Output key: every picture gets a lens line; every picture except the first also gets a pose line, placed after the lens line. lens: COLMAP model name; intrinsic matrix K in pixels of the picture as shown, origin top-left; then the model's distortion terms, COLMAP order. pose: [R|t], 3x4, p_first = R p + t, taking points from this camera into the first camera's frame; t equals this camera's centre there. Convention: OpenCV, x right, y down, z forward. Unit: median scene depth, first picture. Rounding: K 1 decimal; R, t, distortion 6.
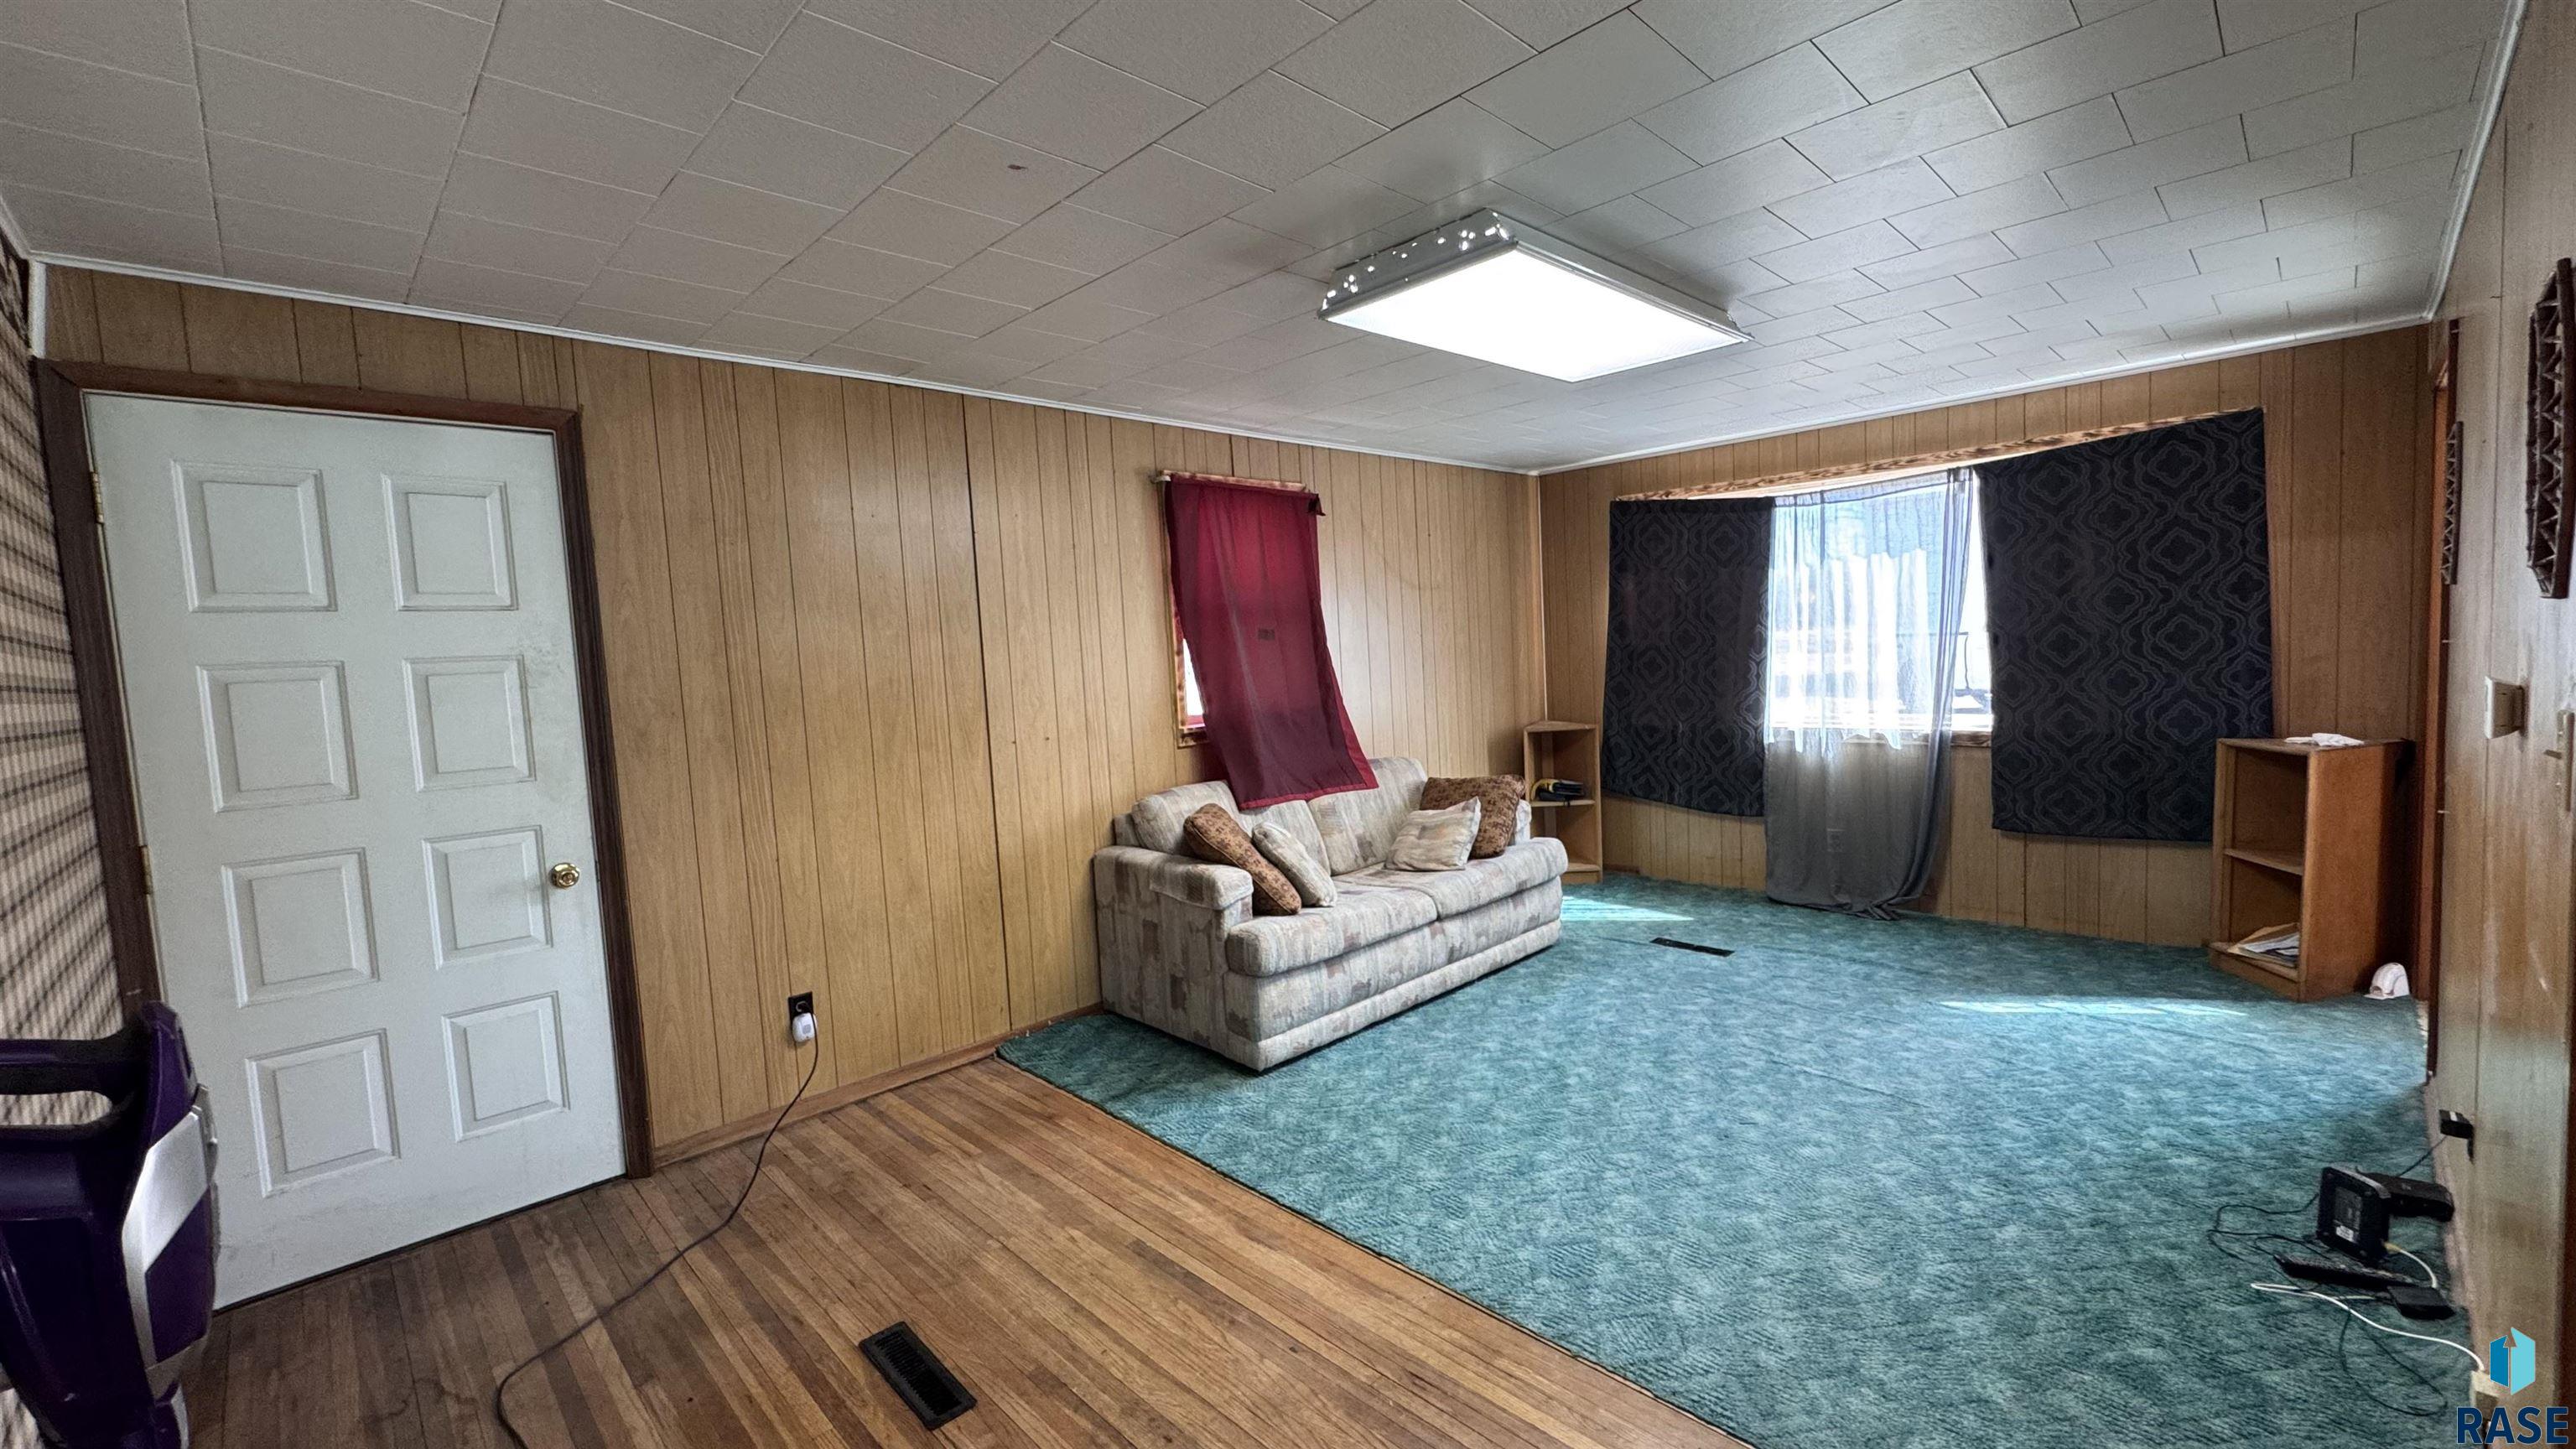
lens RADIAL K [[1026.1, 0, 1285.6], [0, 1026.1, 721.8], [0, 0, 1]] dist [-0.009282, 0.001203]
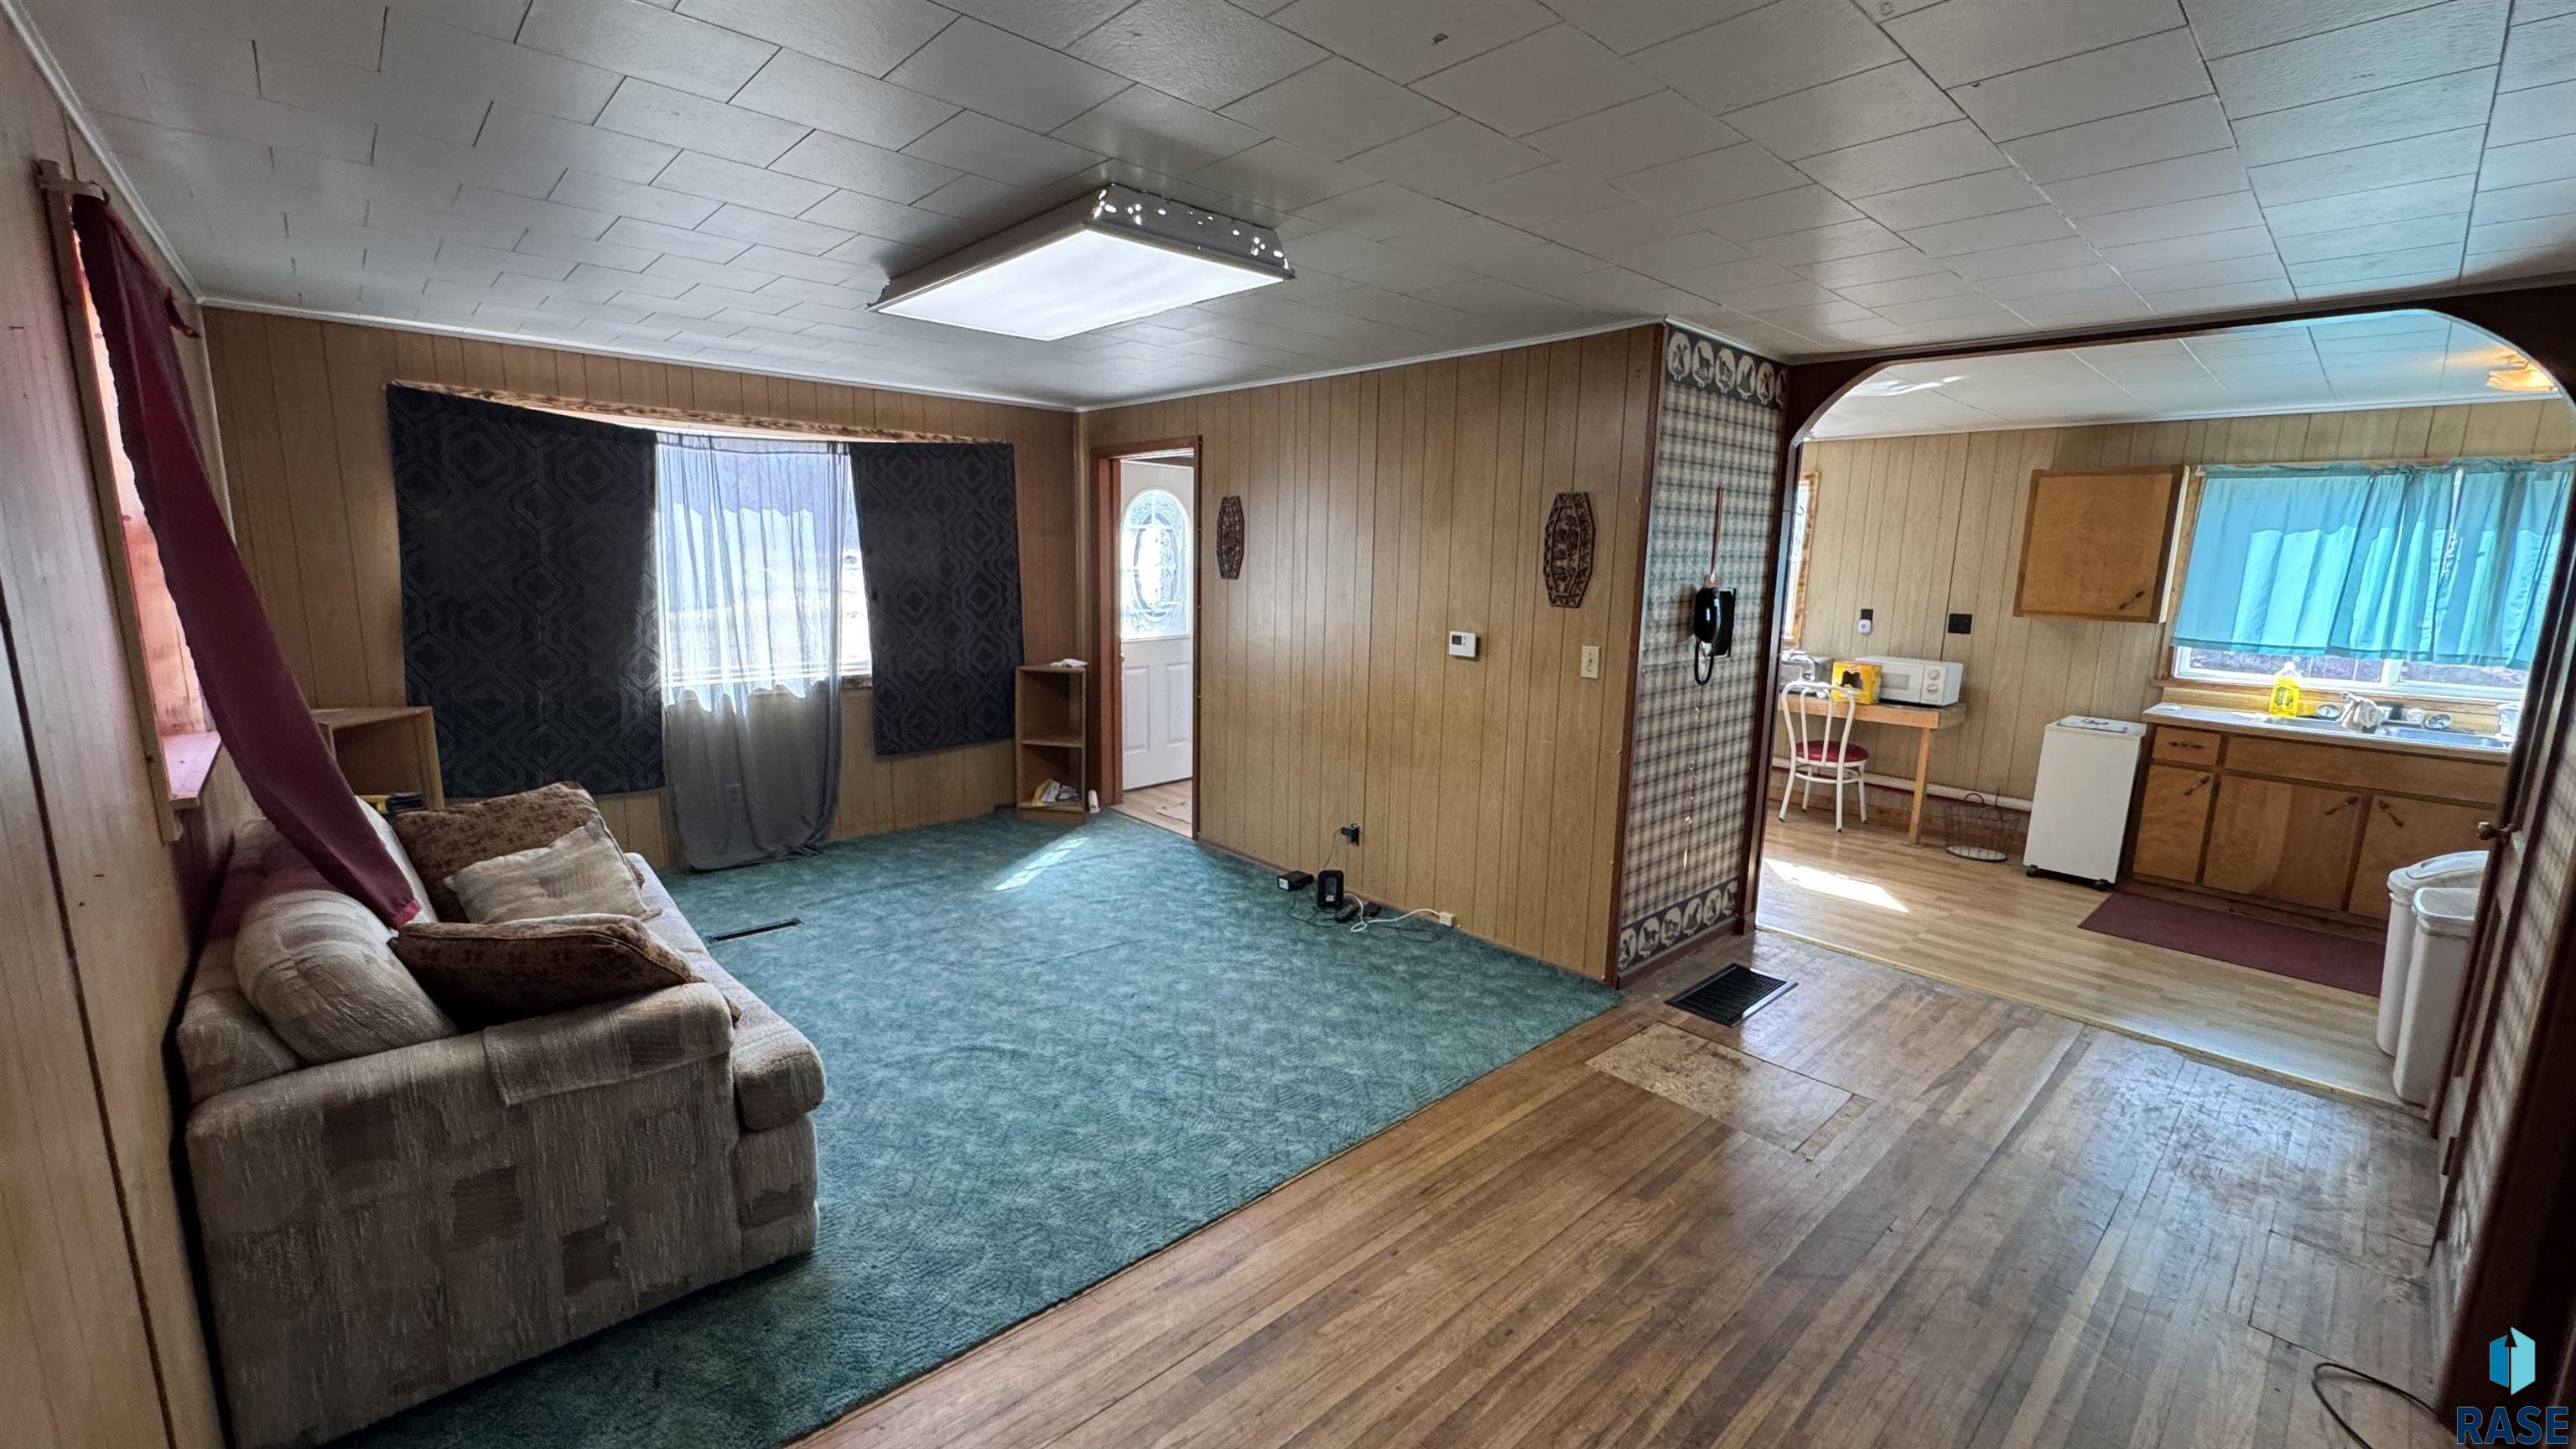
lens RADIAL K [[1026.1, 0, 1290.4], [0, 1026.1, 721.1], [0, 0, 1]] dist [-0.009282, 0.001203]
pose [[0.026212, -0.116738, 0.992817, -0.578237], [0.049058, 0.992112, 0.115360, -0.059286], [-0.998452, 0.045682, 0.031733, 0.578117]]
